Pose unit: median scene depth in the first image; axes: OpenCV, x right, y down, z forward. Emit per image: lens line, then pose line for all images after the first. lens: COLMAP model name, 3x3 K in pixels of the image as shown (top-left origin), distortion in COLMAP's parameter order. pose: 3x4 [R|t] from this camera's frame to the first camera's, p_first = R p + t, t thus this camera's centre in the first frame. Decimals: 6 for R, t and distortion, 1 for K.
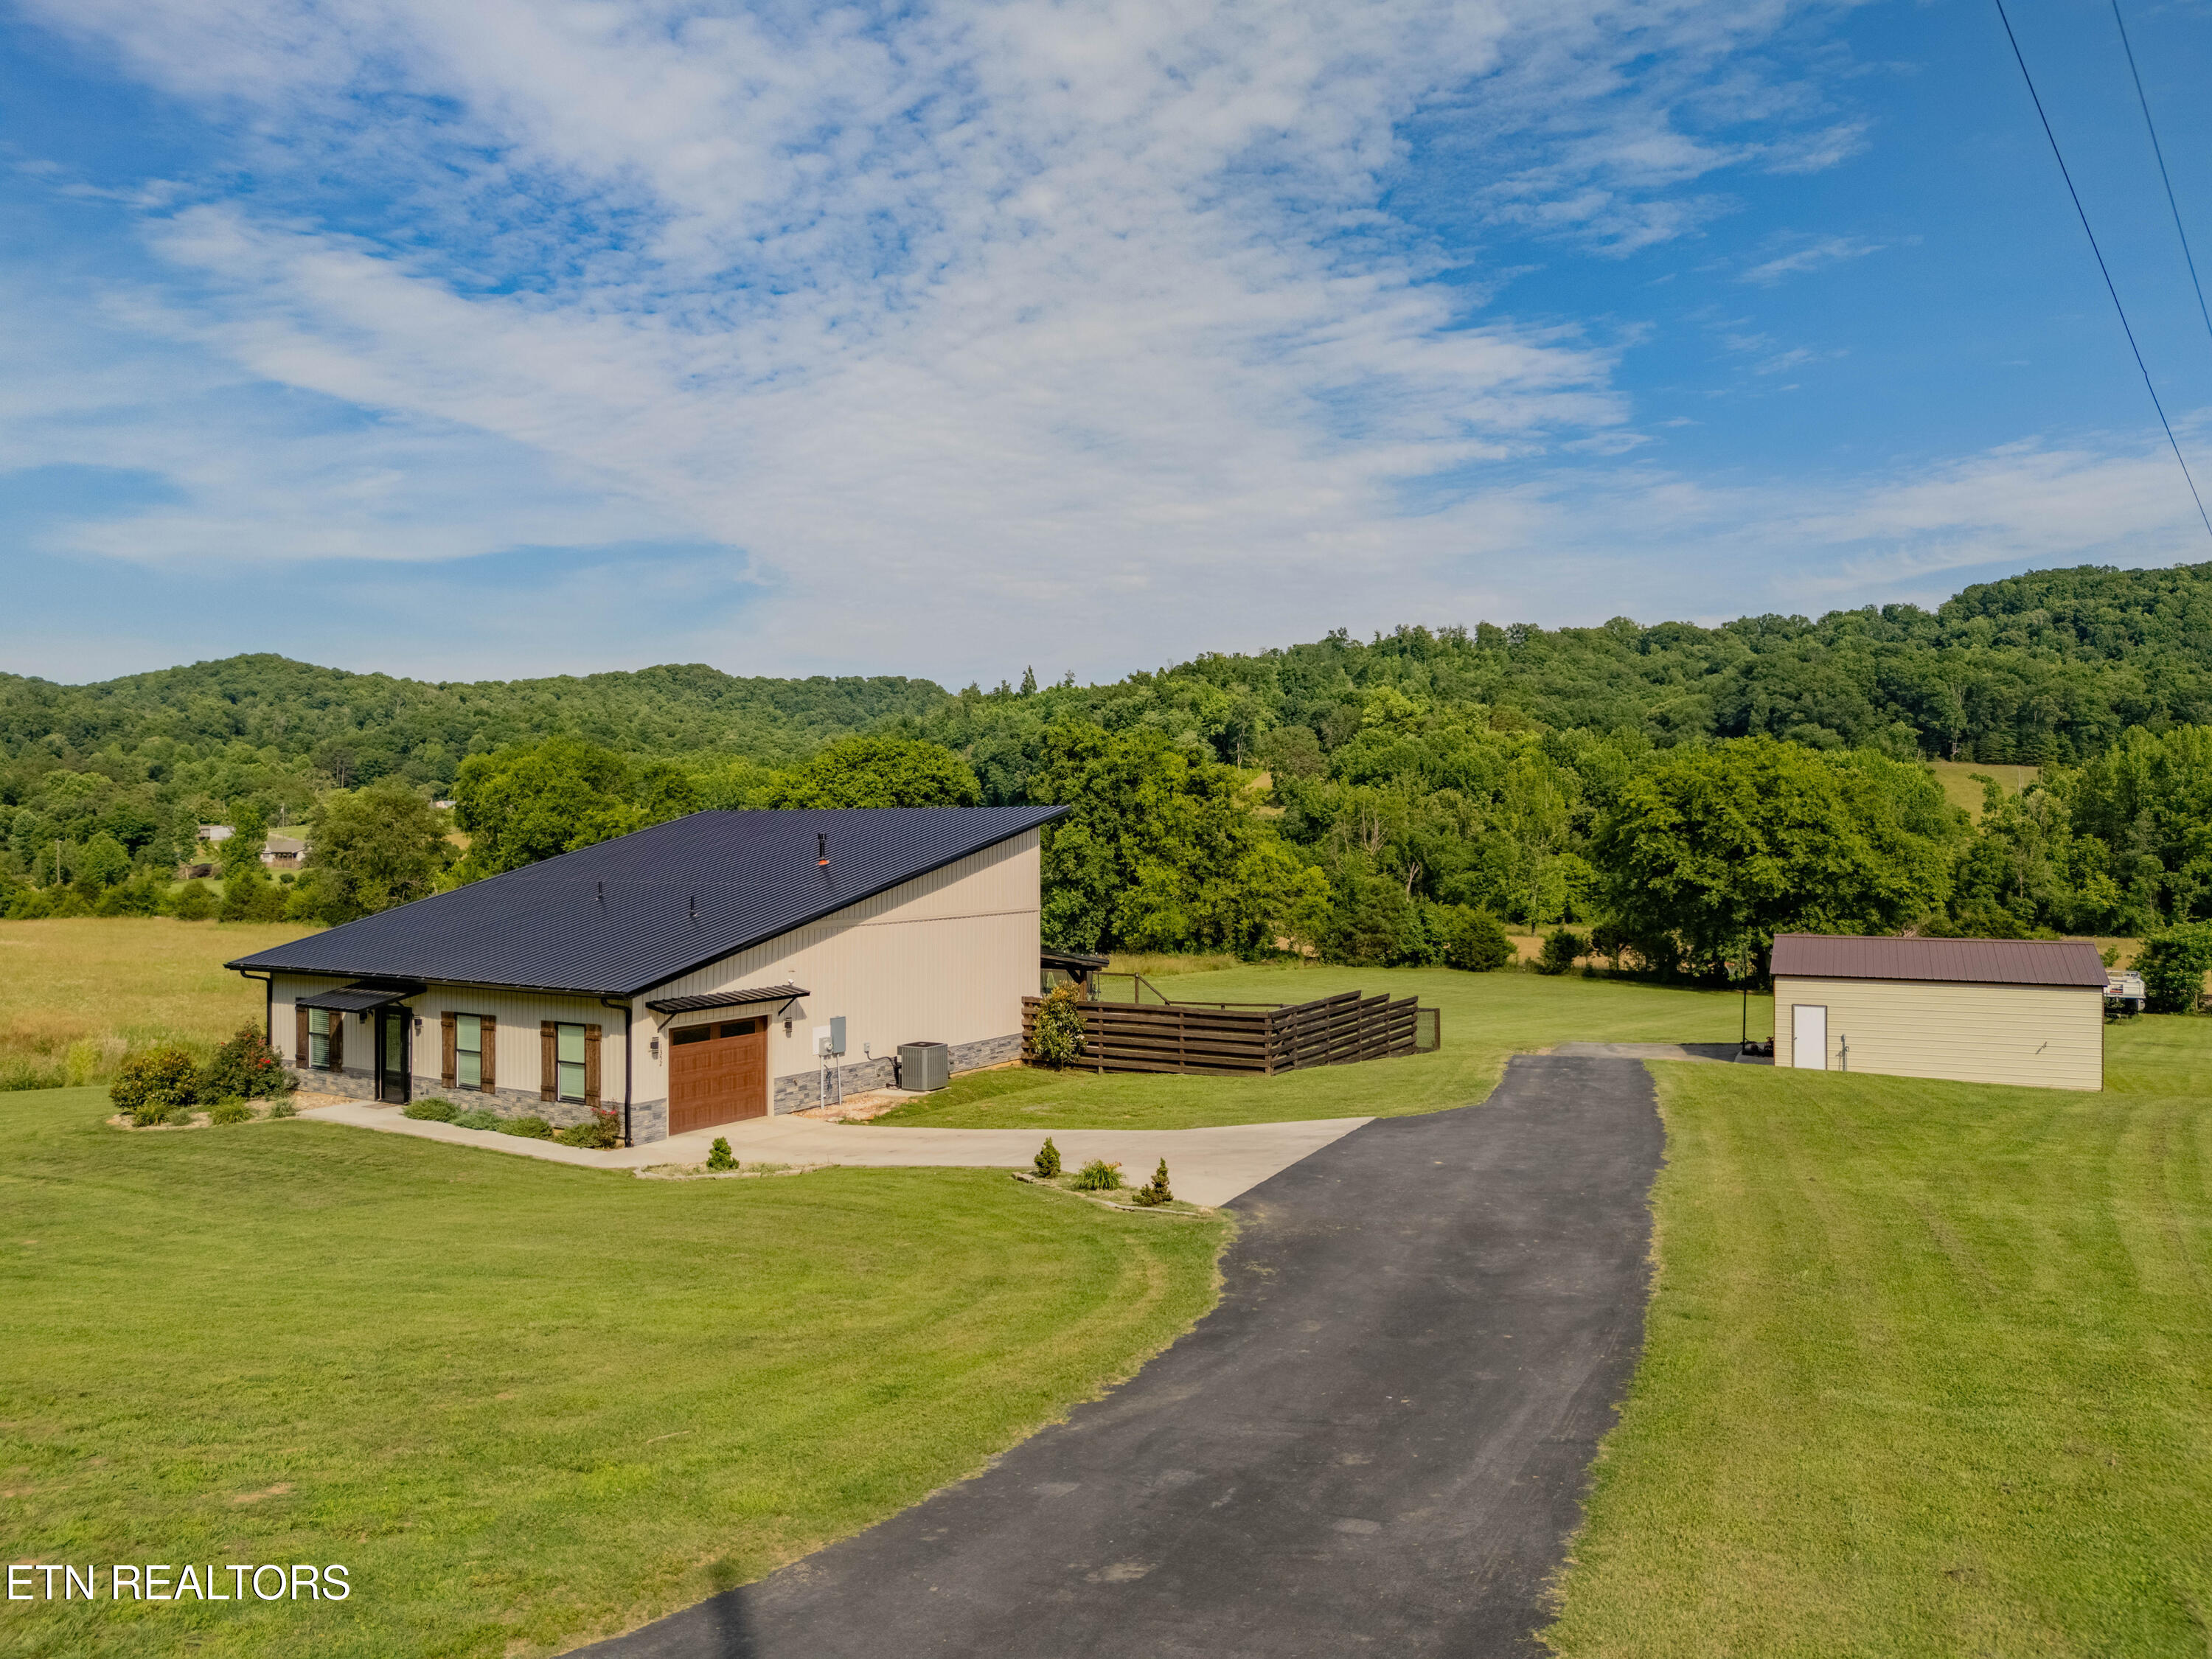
lens RADIAL K [[1670.7, 0, 1106.0], [0, 1670.7, 829.5], [0, 0, 1]] dist [0.077048, -0.061862]
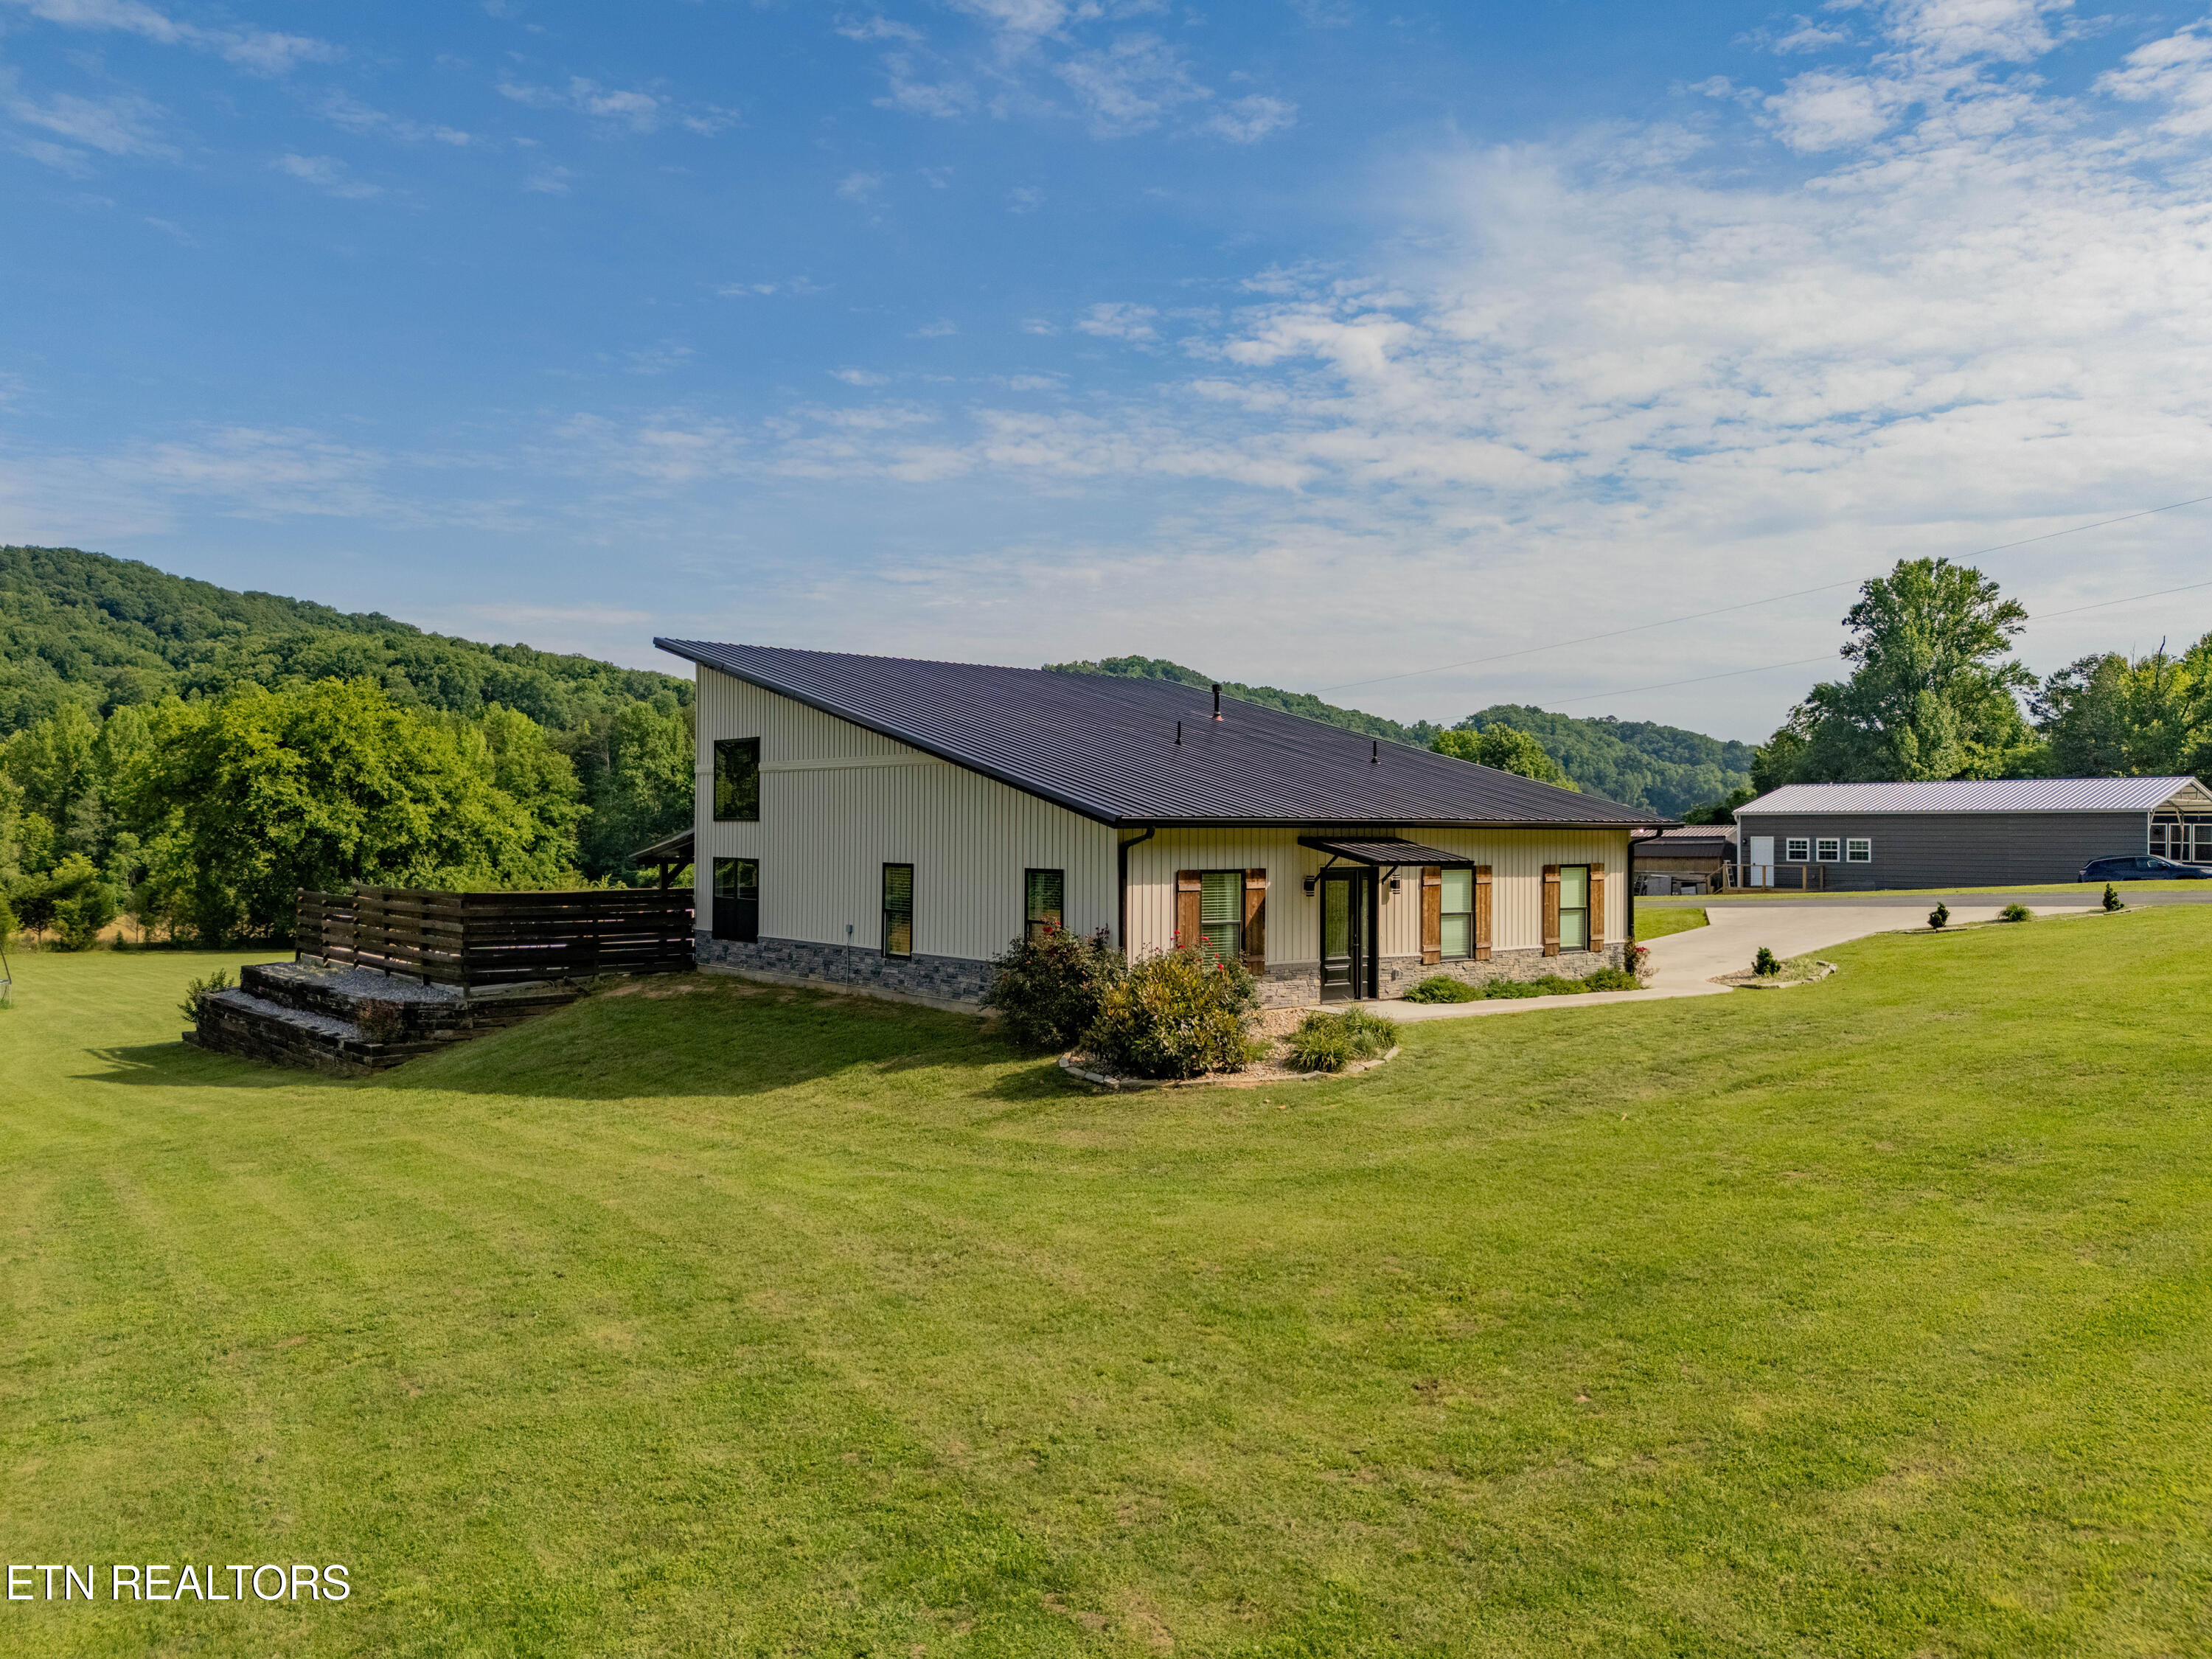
lens RADIAL K [[1670.7, 0, 1106.0], [0, 1670.7, 829.5], [0, 0, 1]] dist [0.077048, -0.061862]
pose [[0.254637, 0.006021, 0.967018, -1.119303], [-0.002206, 0.999982, -0.005645, 0.090290], [-0.967034, -0.000696, 0.254646, 0.900336]]
